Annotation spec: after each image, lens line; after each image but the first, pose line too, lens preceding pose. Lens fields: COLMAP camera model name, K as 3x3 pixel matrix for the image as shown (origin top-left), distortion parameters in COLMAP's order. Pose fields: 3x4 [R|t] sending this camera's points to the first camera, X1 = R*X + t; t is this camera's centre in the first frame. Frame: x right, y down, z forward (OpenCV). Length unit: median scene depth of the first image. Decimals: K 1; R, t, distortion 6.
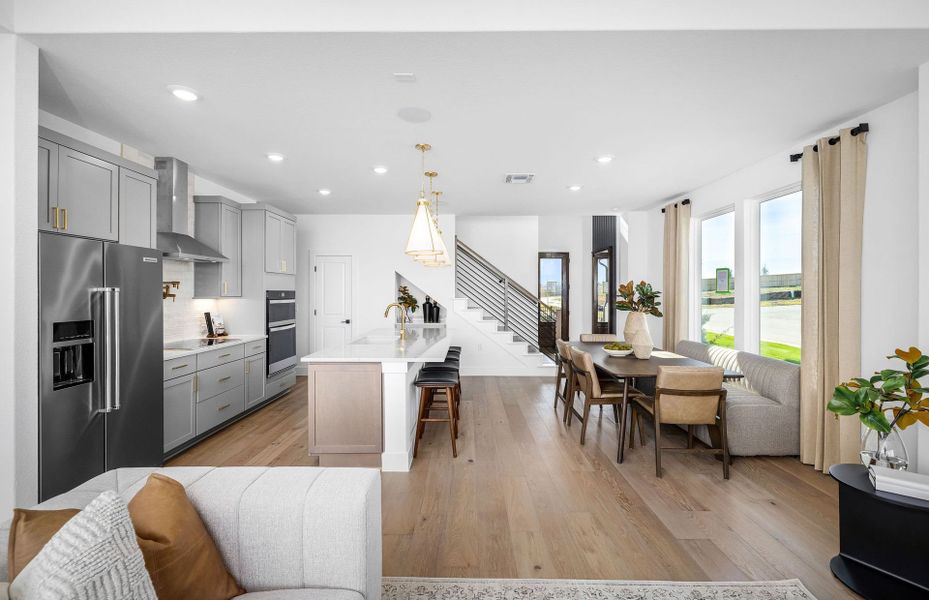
lens RADIAL K [[391.3, 0, 466.7], [0, 391.3, 293.9], [0, 0, 1]] dist [-0.001006, 0.000140]
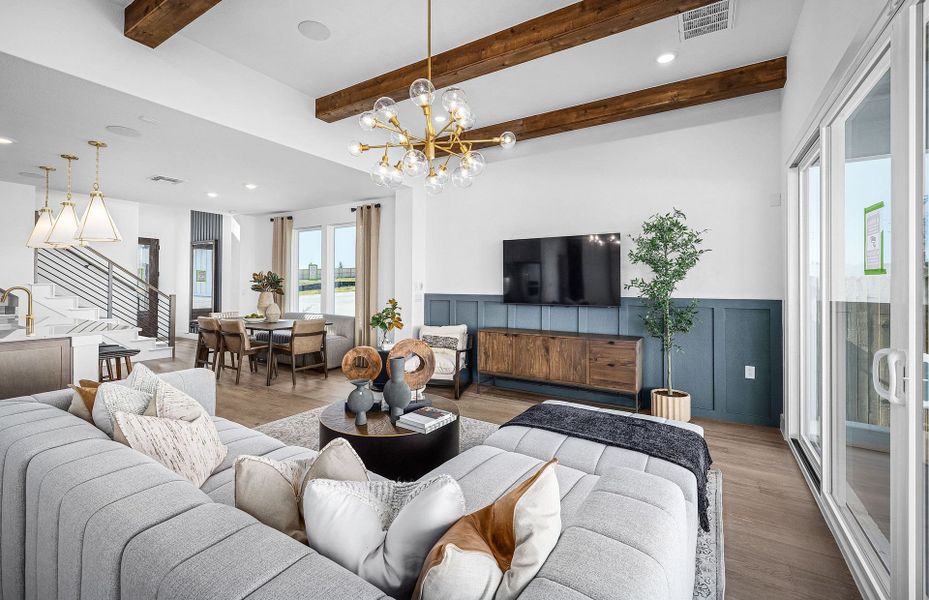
lens RADIAL K [[394.7, 0, 461.0], [0, 394.7, 281.8], [0, 0, 1]] dist [-0.000227, 0.000121]
pose [[0.527208, 0.007667, 0.849702, -0.387607], [-0.000996, 0.999964, -0.008406, 0.017586], [-0.849736, 0.003586, 0.527196, -0.348725]]
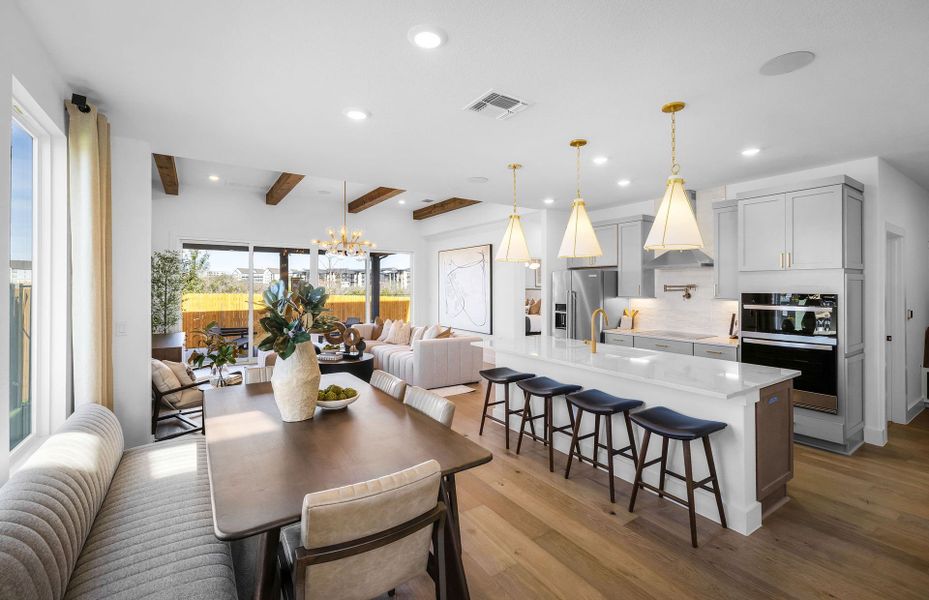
lens RADIAL K [[406.3, 0, 461.1], [0, 406.3, 288.6], [0, 0, 1]] dist [-0.000211, 0.000666]
pose [[-0.828477, 0.003365, -0.560013, 0.516269], [-0.001271, 0.999968, 0.007890, -0.025508], [0.560022, 0.007249, -0.828446, 1.439587]]
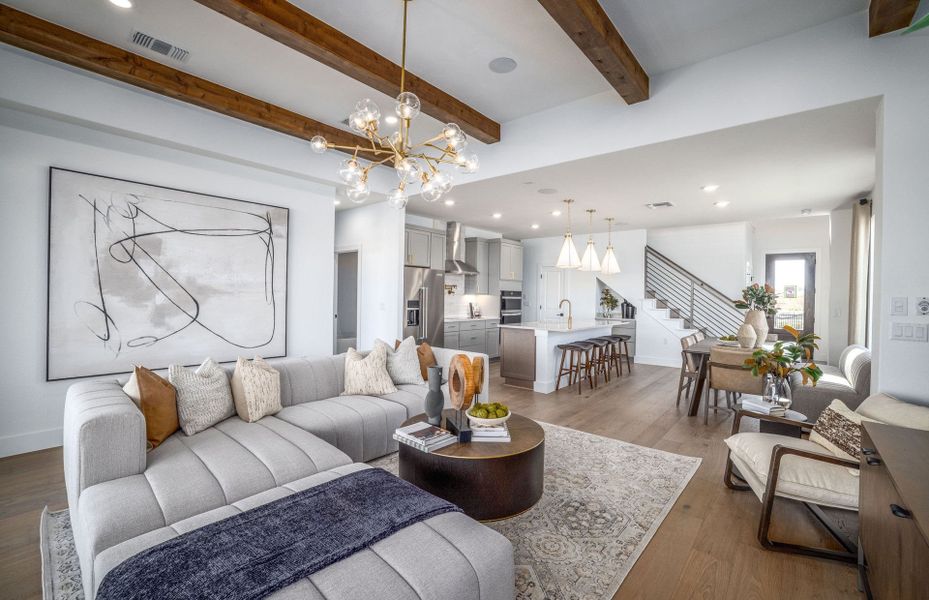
lens RADIAL K [[397.6, 0, 464.5], [0, 397.6, 300.0], [0, 0, 1]] dist [-0.045658, 0.000070]
pose [[0.768179, 0.020101, -0.639919, 0.453120], [-0.018031, 0.999790, 0.009761, 0.018087], [0.639981, 0.004040, 0.768380, -0.387813]]
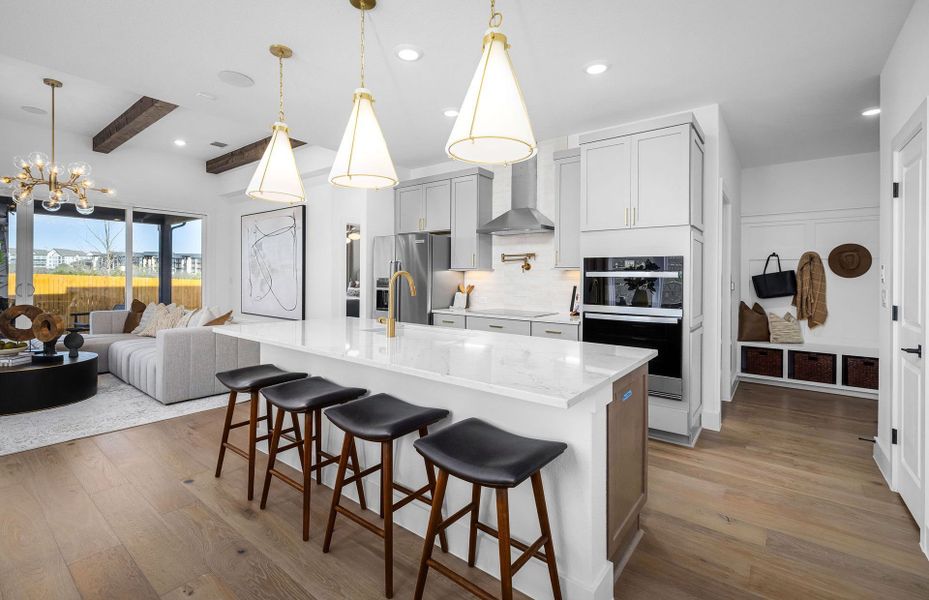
lens RADIAL K [[421.6, 0, 446.7], [0, 421.6, 282.7], [0, 0, 1]] dist [-0.003423, -0.000087]
pose [[-0.625356, 0.006282, -0.780315, 0.238119], [-0.011258, 0.999791, 0.017071, 0.026290], [0.780259, 0.019460, -0.625154, 1.321780]]
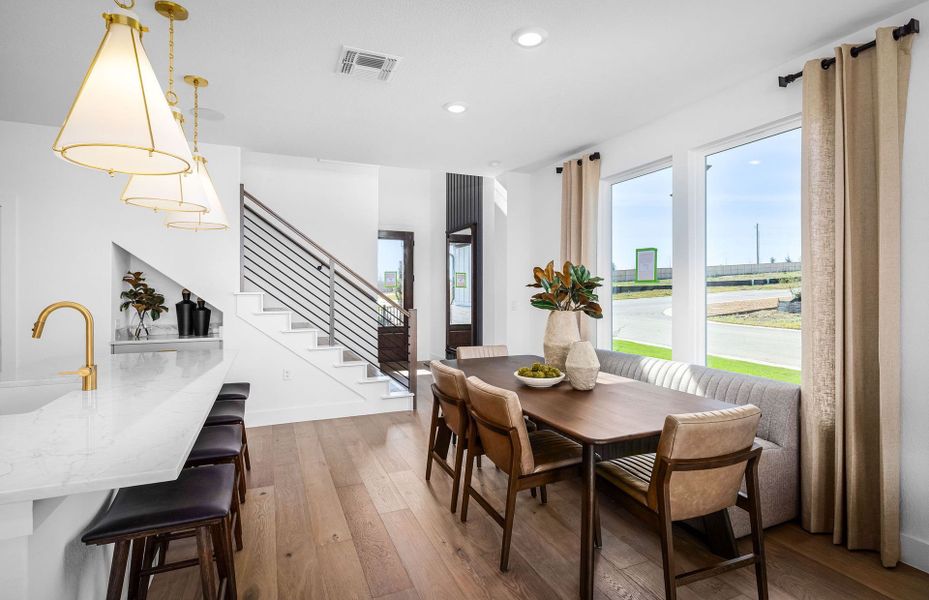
lens RADIAL K [[455.6, 0, 467.0], [0, 455.6, 288.2], [0, 0, 1]] dist [-0.001210, -0.000309]
pose [[0.914132, -0.000230, 0.405417, 0.005648], [0.002808, 0.999979, -0.005764, 0.012804], [-0.405408, 0.006407, 0.914114, 0.364326]]
